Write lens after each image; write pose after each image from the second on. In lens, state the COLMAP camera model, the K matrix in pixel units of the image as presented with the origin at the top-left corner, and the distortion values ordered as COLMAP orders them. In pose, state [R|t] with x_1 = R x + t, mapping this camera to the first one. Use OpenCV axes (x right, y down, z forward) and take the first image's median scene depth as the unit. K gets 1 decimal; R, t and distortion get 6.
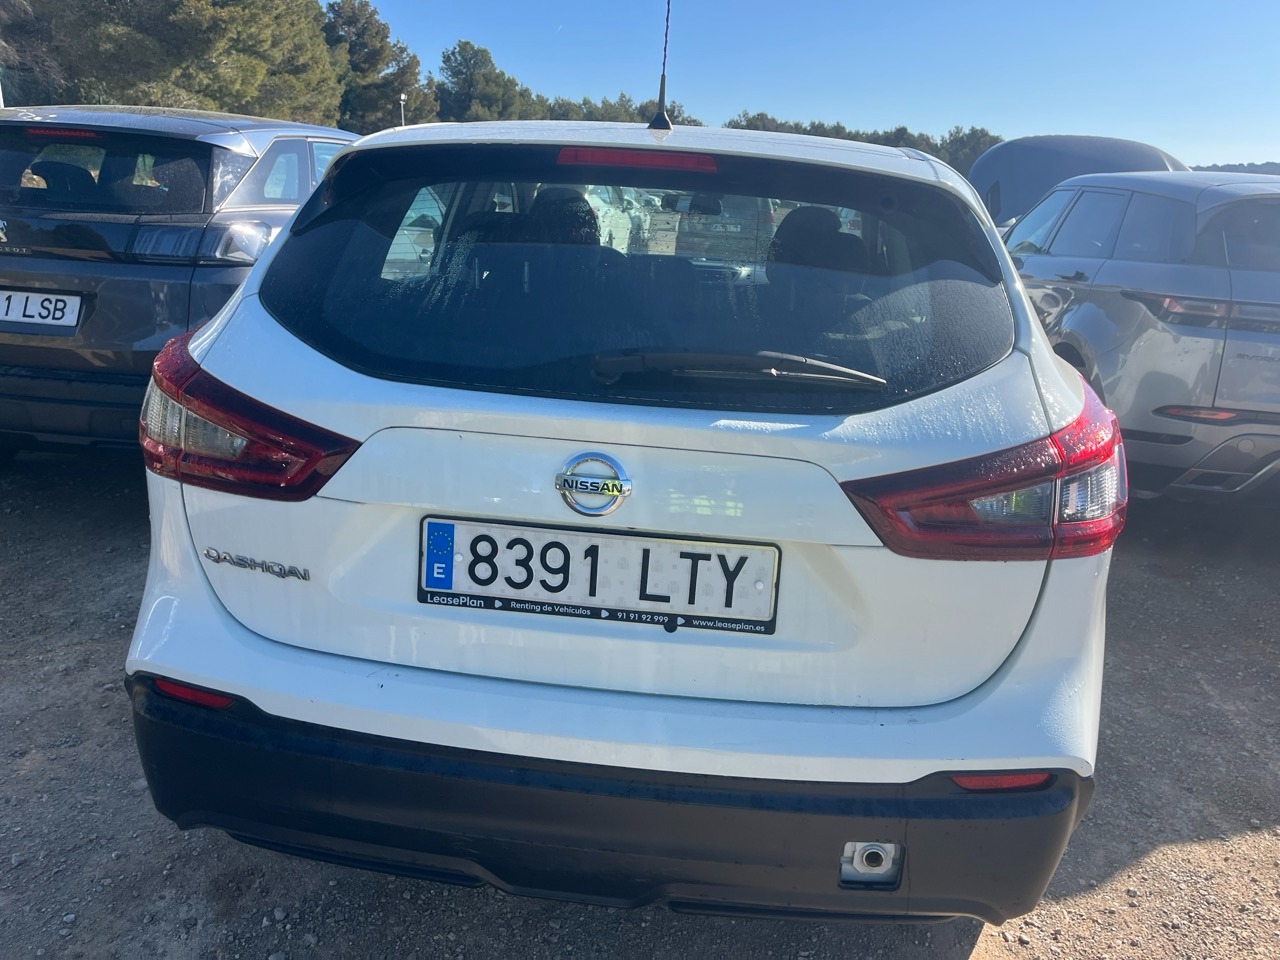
lens RADIAL K [[959.3, 0, 650.0], [0, 959.3, 470.0], [0, 0, 1]] dist [0.065831, -0.085234]
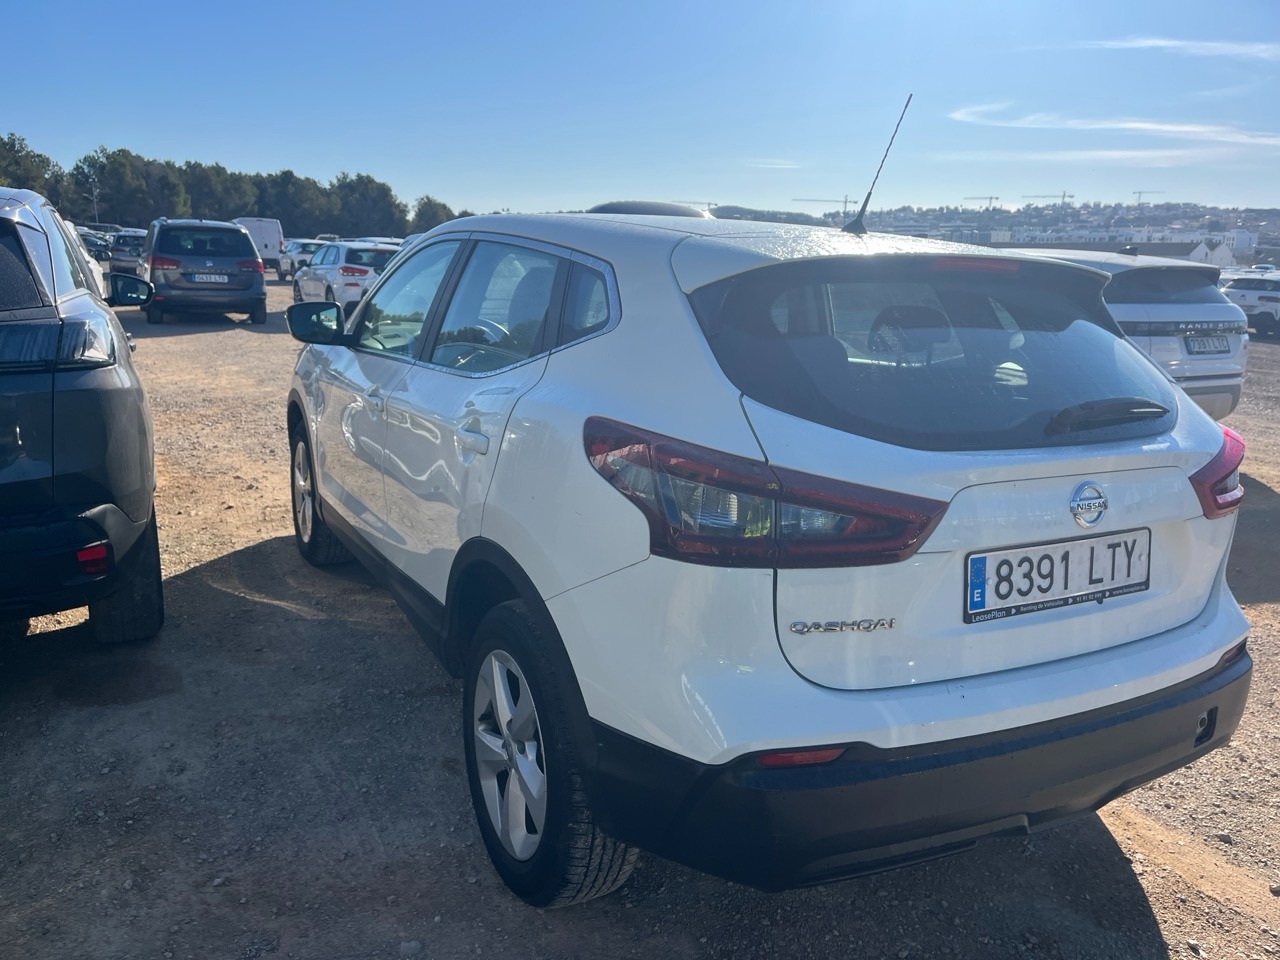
lens RADIAL K [[959.3, 0, 638.0], [0, 959.3, 470.9], [0, 0, 1]] dist [0.065831, -0.085234]
pose [[0.832380, -0.138919, 0.536512, -0.077589], [0.160343, 0.987038, 0.006807, -0.008484], [-0.530503, 0.080360, 0.843865, 0.009681]]
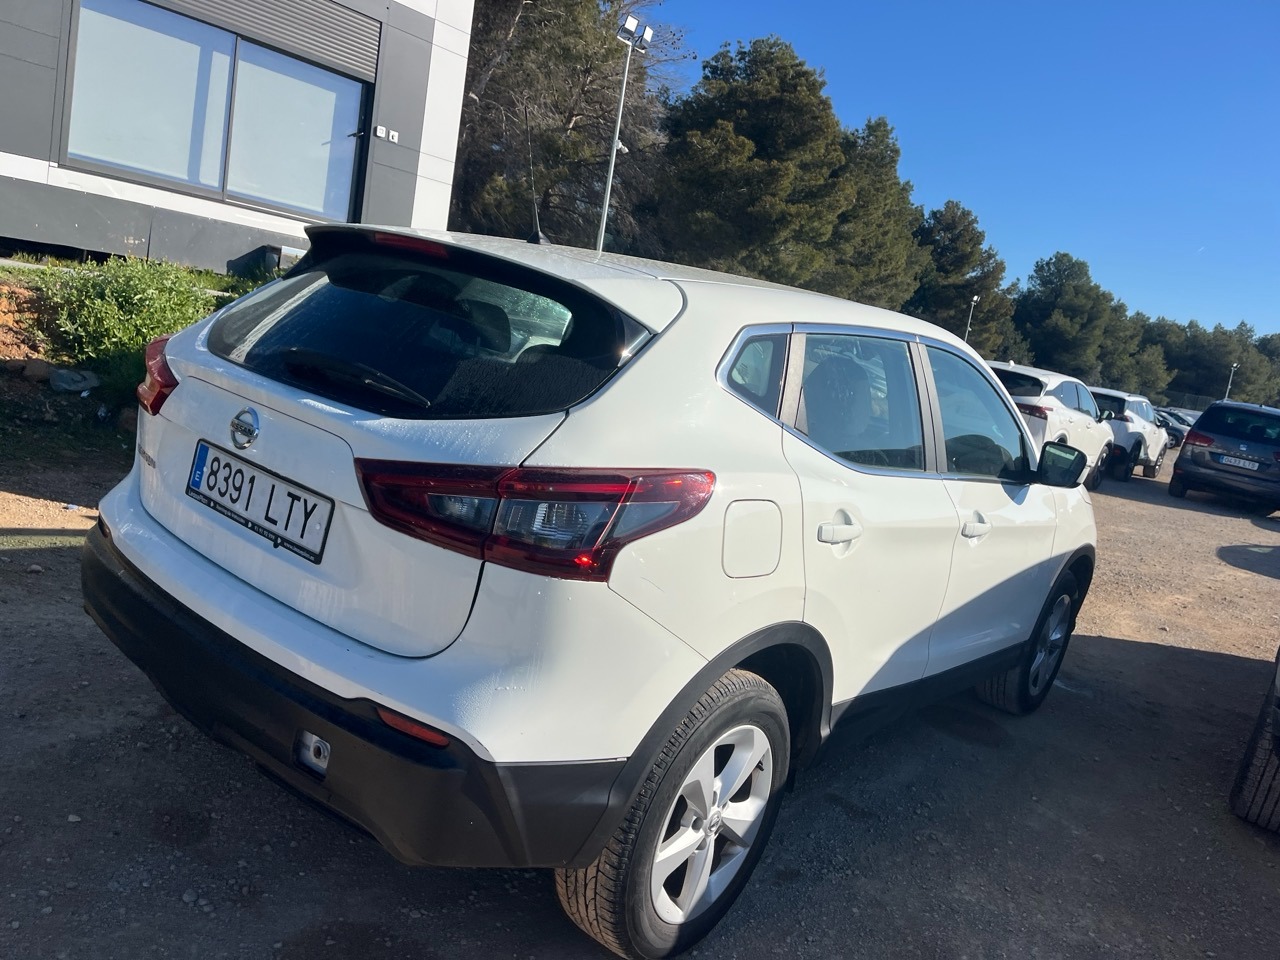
lens RADIAL K [[959.3, 0, 634.7], [0, 959.3, 486.7], [0, 0, 1]] dist [0.065831, -0.085234]
pose [[0.828892, 0.207548, -0.519483, 0.072901], [-0.293053, 0.952111, -0.087203, 0.003206], [0.476507, 0.224518, 0.850019, 0.001253]]
